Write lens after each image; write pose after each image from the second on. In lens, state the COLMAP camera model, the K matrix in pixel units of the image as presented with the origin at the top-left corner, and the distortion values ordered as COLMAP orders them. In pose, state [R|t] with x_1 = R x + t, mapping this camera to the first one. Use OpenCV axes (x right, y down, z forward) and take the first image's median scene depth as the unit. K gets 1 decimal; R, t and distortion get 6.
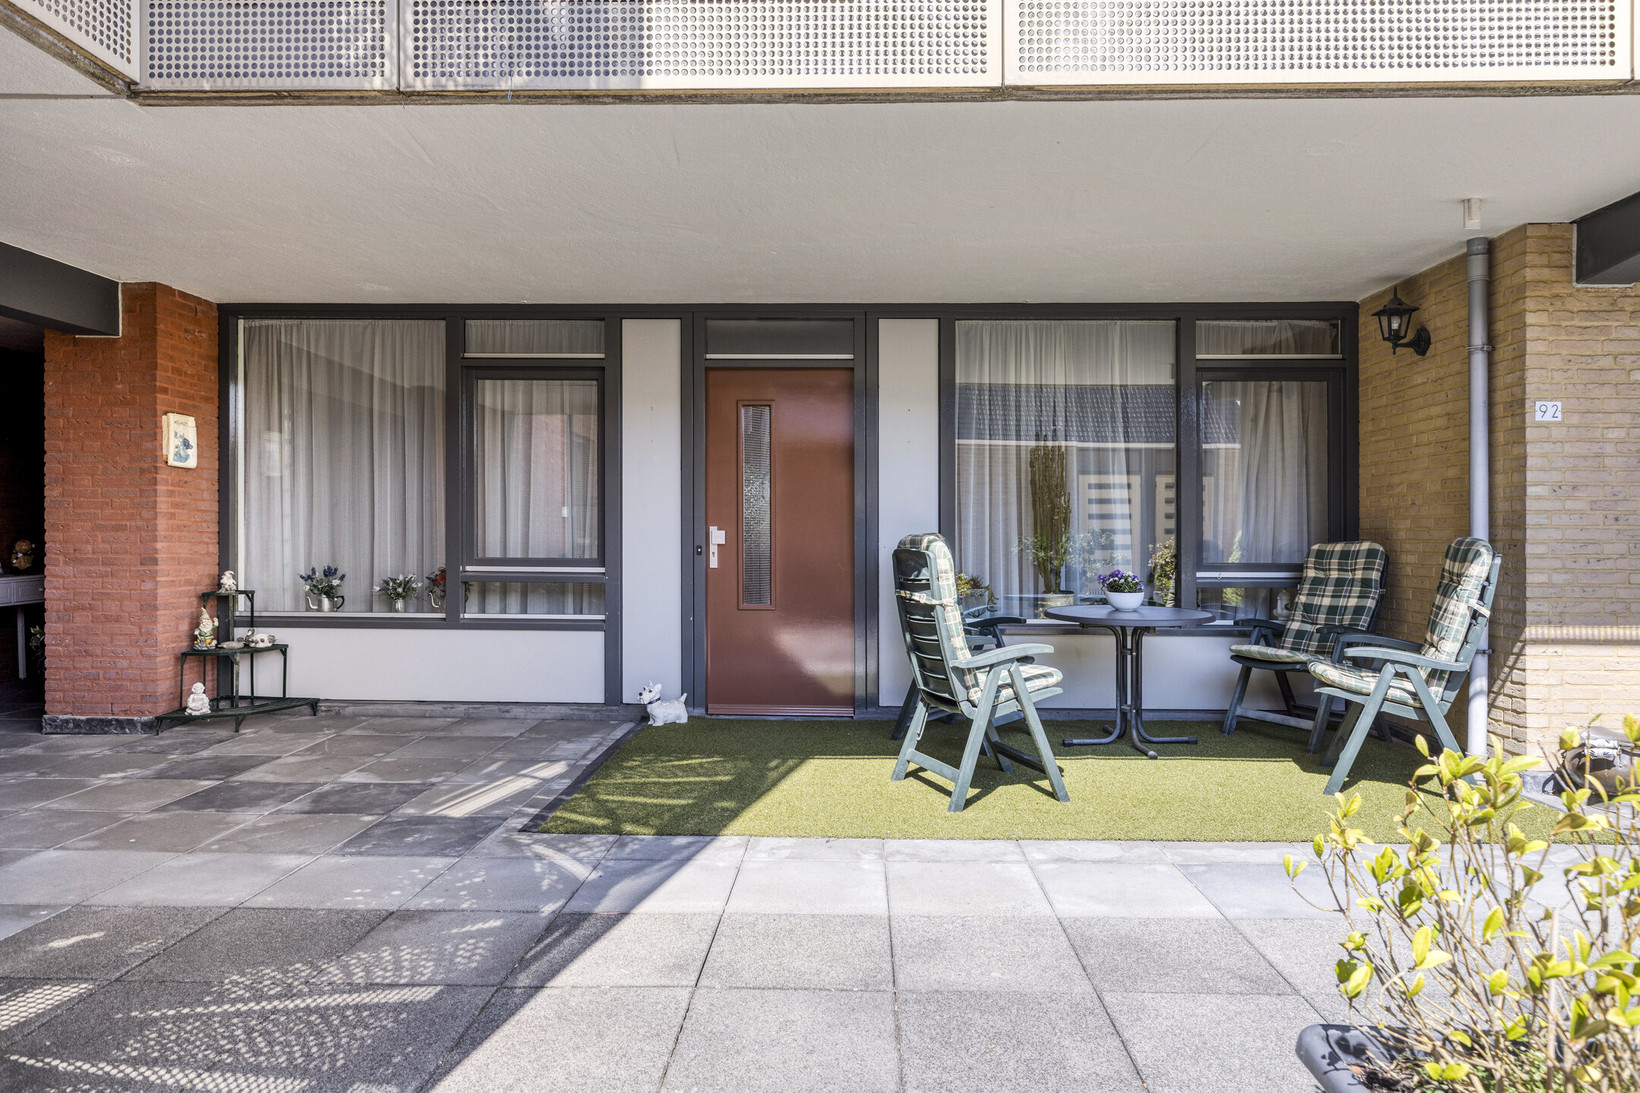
lens RADIAL K [[991.6, 0, 823.1], [0, 991.6, 545.0], [0, 0, 1]] dist [0.003606, 0.000130]
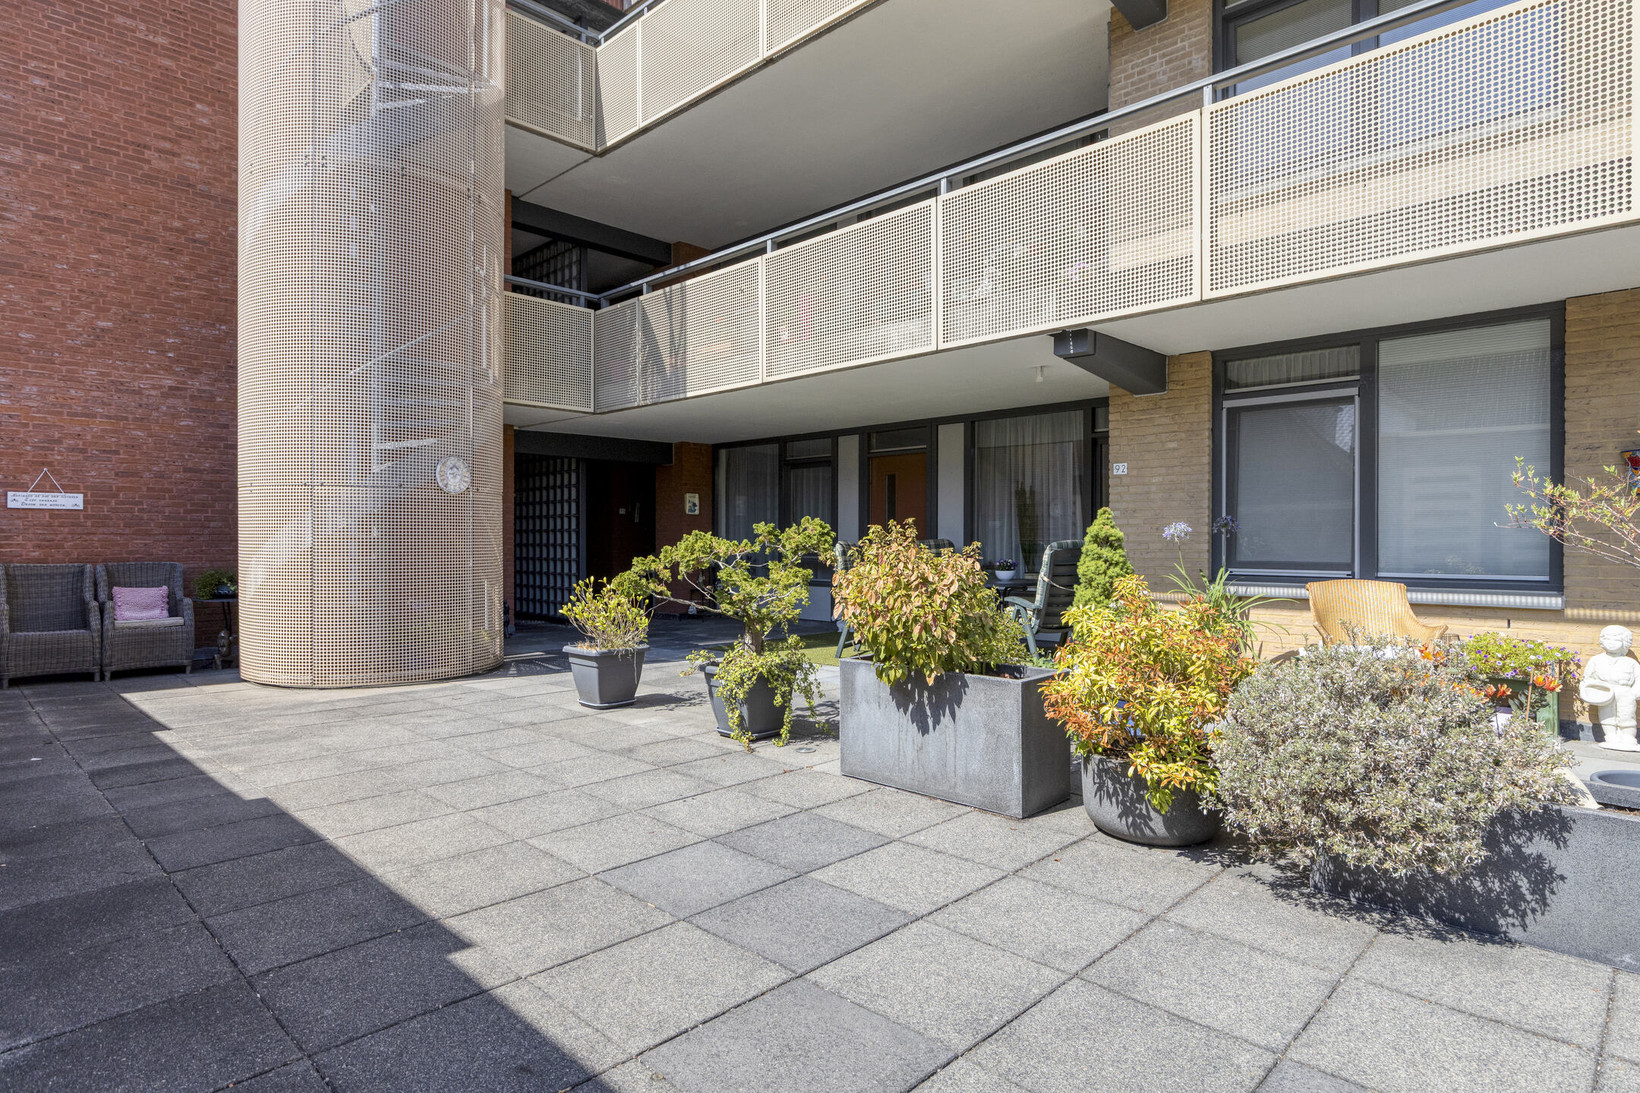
lens RADIAL K [[892.9, 0, 820.2], [0, 892.9, 546.7], [0, 0, 1]] dist [0.000618, 0.000074]
pose [[0.733966, -0.001124, -0.679186, 1.417096], [-0.000351, 0.999998, -0.002034, 0.007871], [0.679187, 0.001731, 0.733964, -0.532201]]
